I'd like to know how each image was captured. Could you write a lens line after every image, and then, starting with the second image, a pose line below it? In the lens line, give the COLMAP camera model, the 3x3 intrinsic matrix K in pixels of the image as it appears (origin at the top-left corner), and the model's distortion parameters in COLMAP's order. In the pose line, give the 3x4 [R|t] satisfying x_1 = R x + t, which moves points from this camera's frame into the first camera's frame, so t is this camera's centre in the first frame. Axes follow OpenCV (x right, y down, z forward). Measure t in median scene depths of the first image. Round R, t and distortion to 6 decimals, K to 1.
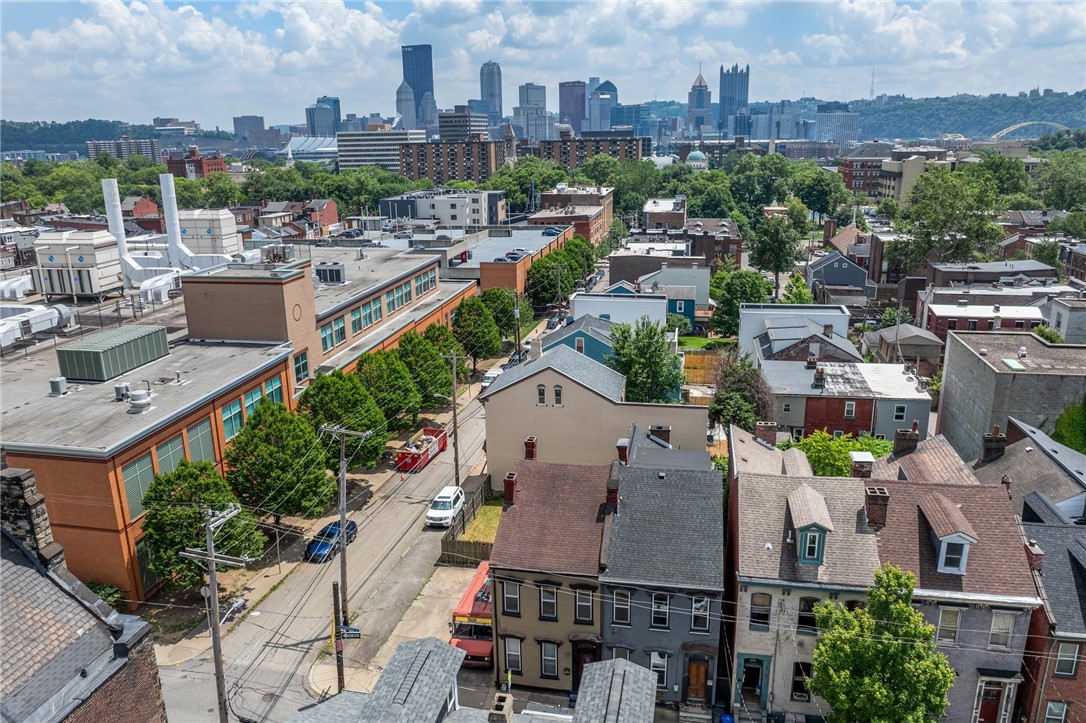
lens RADIAL K [[774.1, 0, 544.0], [0, 774.1, 358.3], [0, 0, 1]] dist [-0.039066, -0.001444]
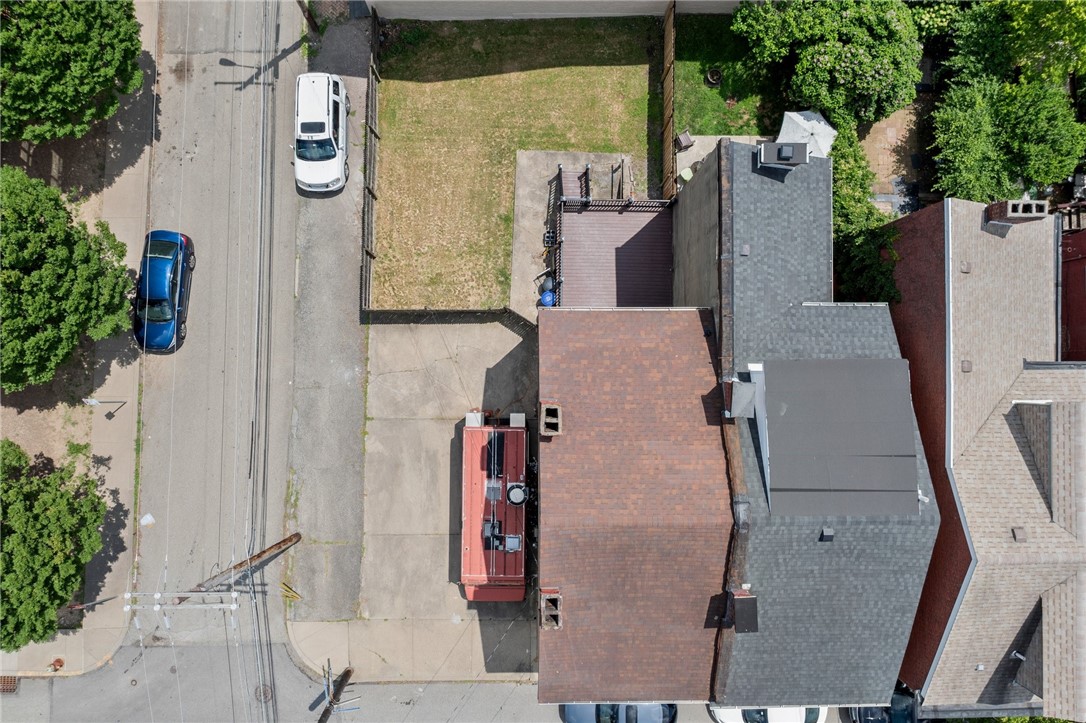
lens RADIAL K [[774.1, 0, 539.9], [0, 774.1, 362.0], [0, 0, 1]] dist [-0.039066, -0.001444]
pose [[0.982382, -0.184916, 0.027057, -0.033409], [0.026530, 0.281302, 0.959252, -0.396561], [-0.184993, -0.941634, 0.281252, 1.011344]]
